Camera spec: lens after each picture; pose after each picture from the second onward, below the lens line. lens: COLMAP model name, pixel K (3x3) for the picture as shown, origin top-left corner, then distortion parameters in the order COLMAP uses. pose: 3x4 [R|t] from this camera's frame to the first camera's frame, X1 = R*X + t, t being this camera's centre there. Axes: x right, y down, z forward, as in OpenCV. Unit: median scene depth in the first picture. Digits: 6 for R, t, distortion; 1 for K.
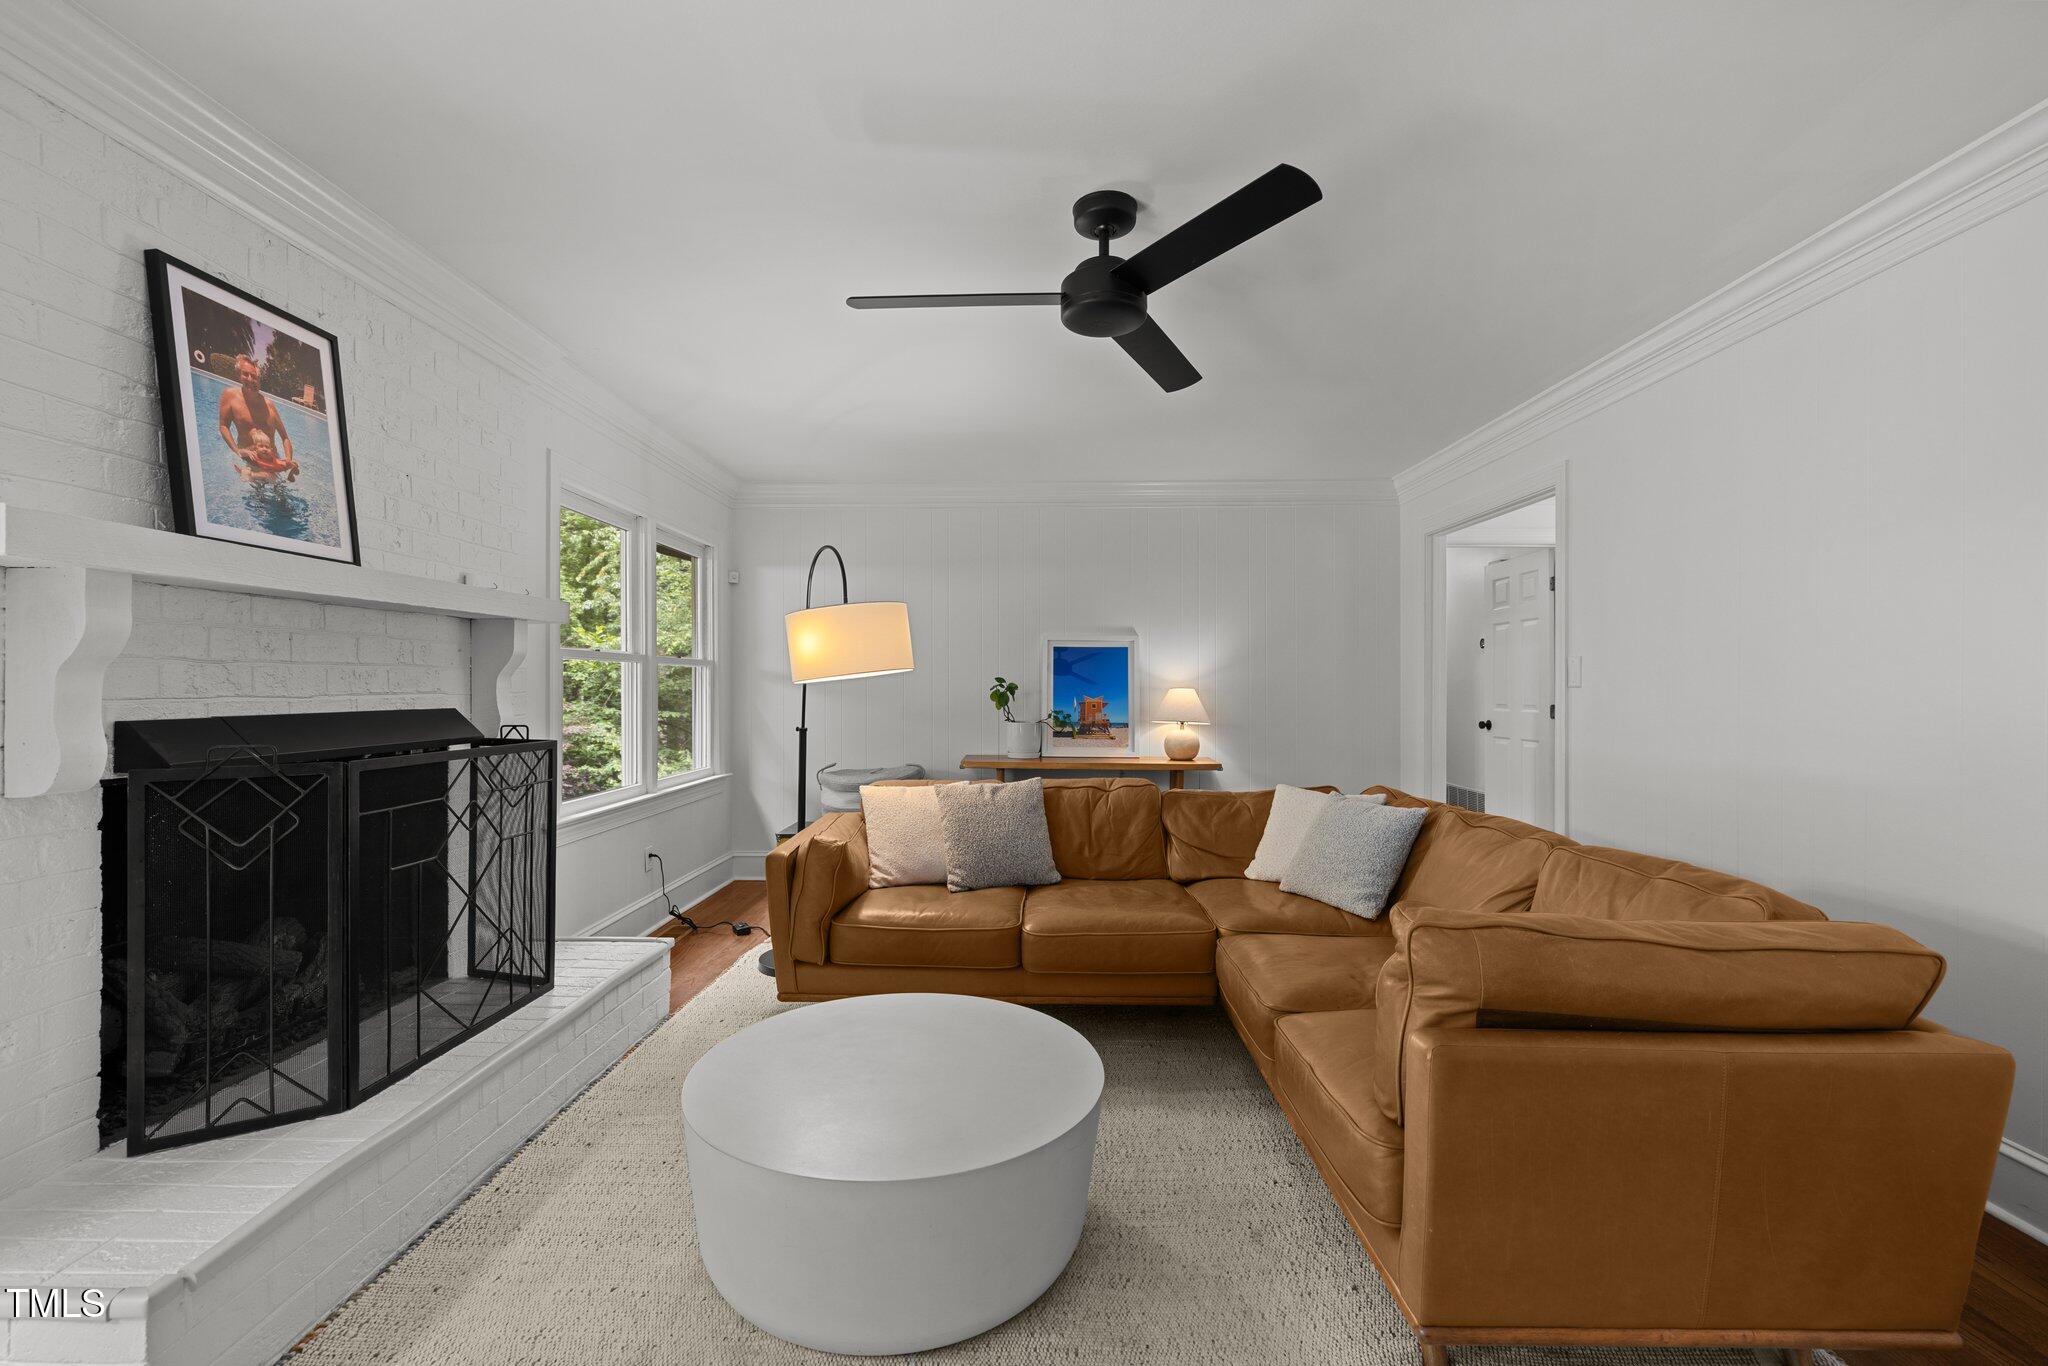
lens RADIAL K [[883.7, 0, 1025.2], [0, 883.7, 681.2], [0, 0, 1]] dist [0.001193, 0.000170]
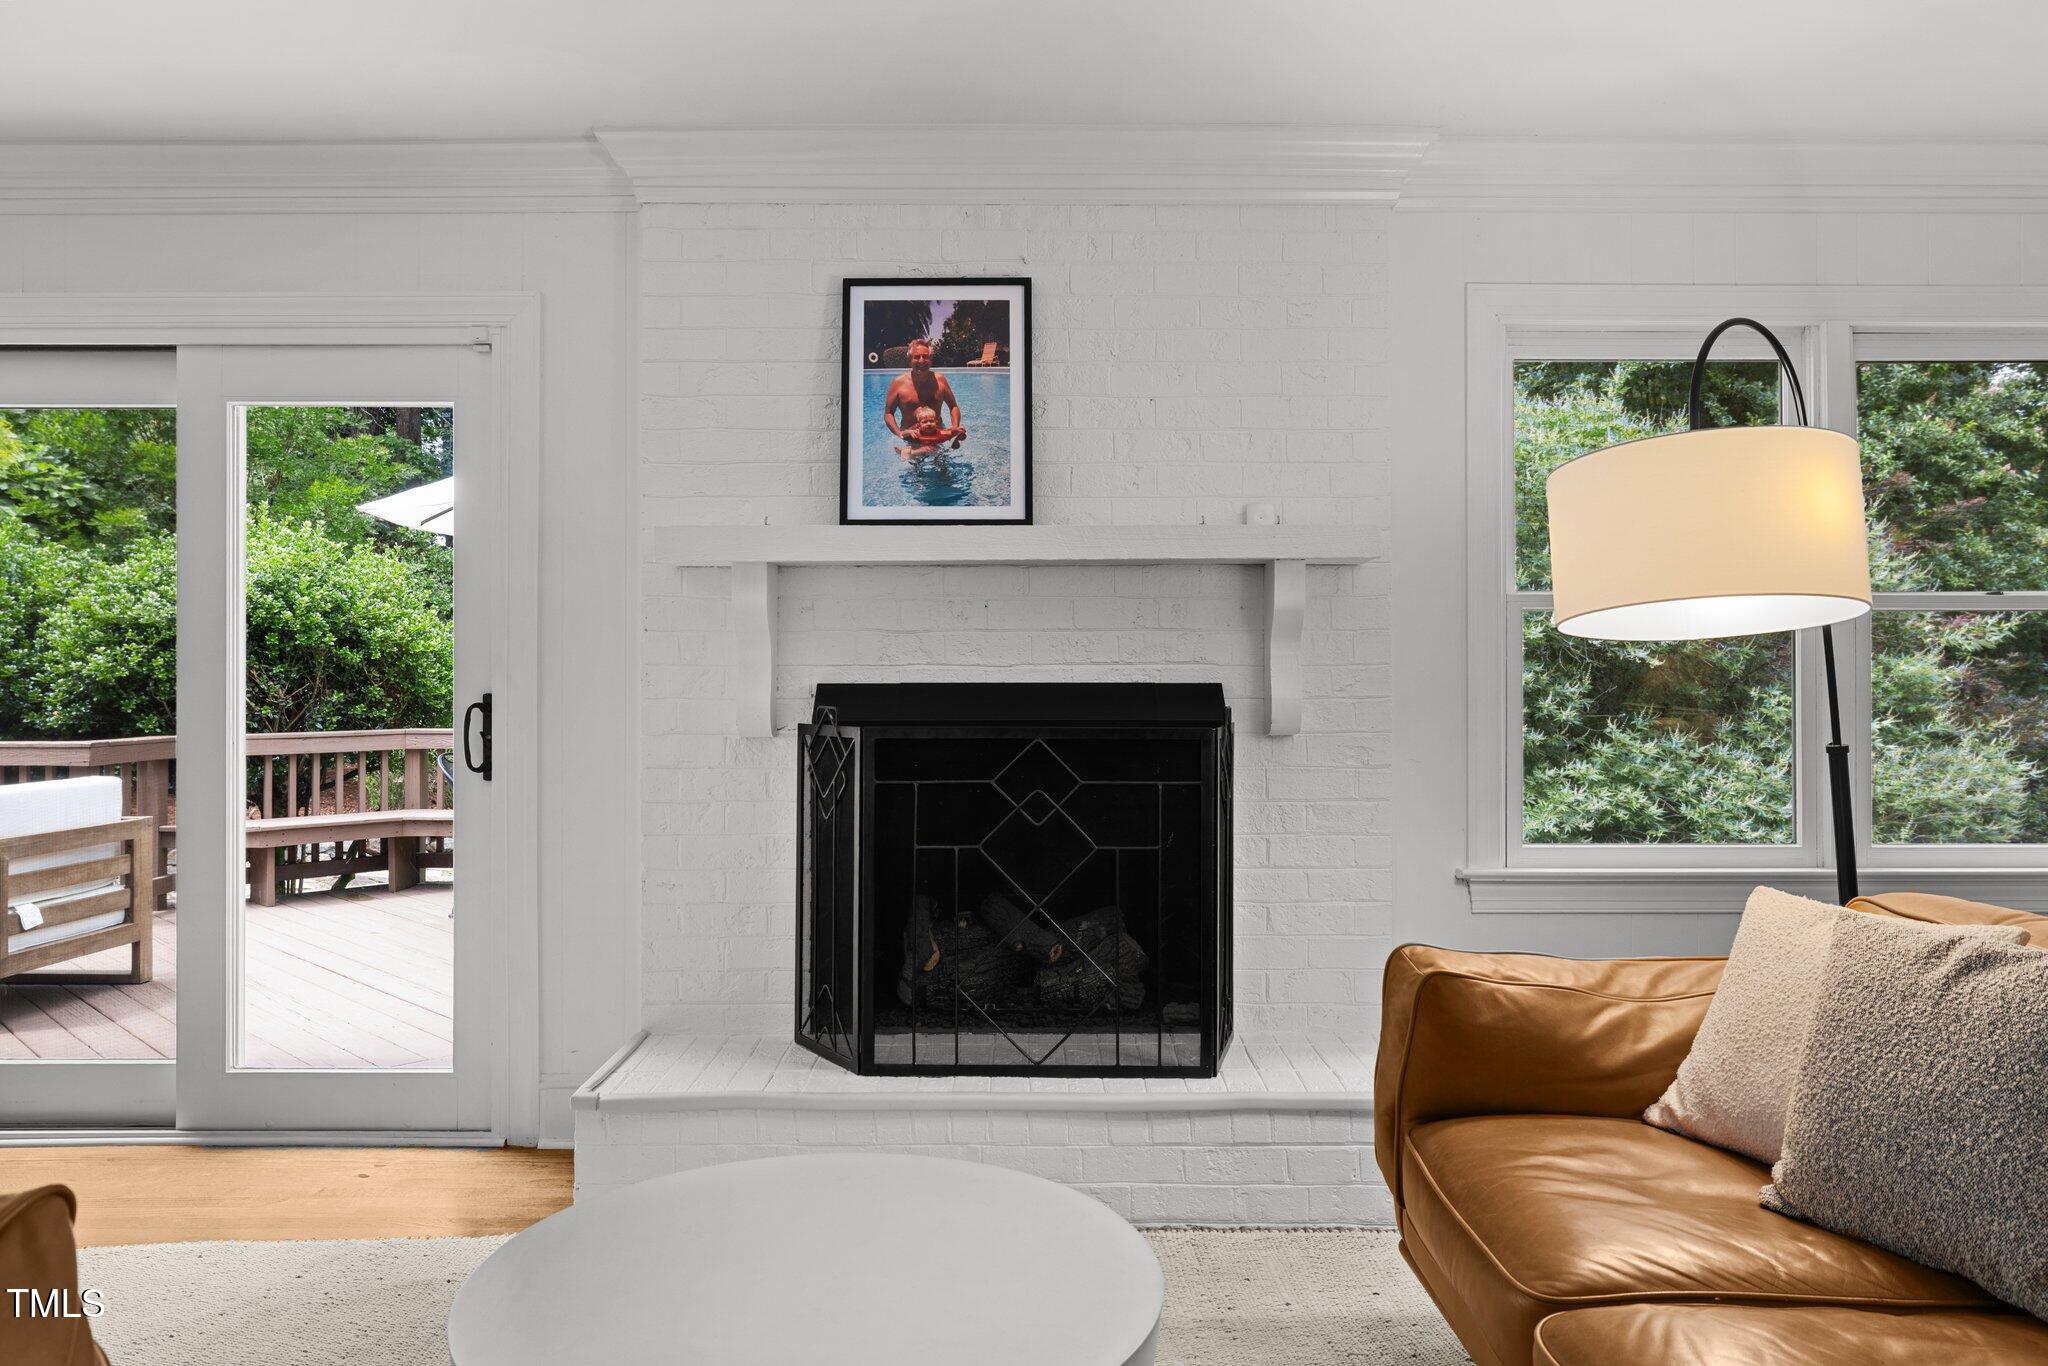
lens RADIAL K [[1383.9, 0, 1018.5], [0, 1383.9, 672.2], [0, 0, 1]] dist [0.005282, -0.000123]
pose [[0.009509, -0.007873, -0.999924, 0.737054], [0.004836, 0.999958, -0.007828, 0.039071], [0.999943, -0.004761, 0.009547, 1.067861]]
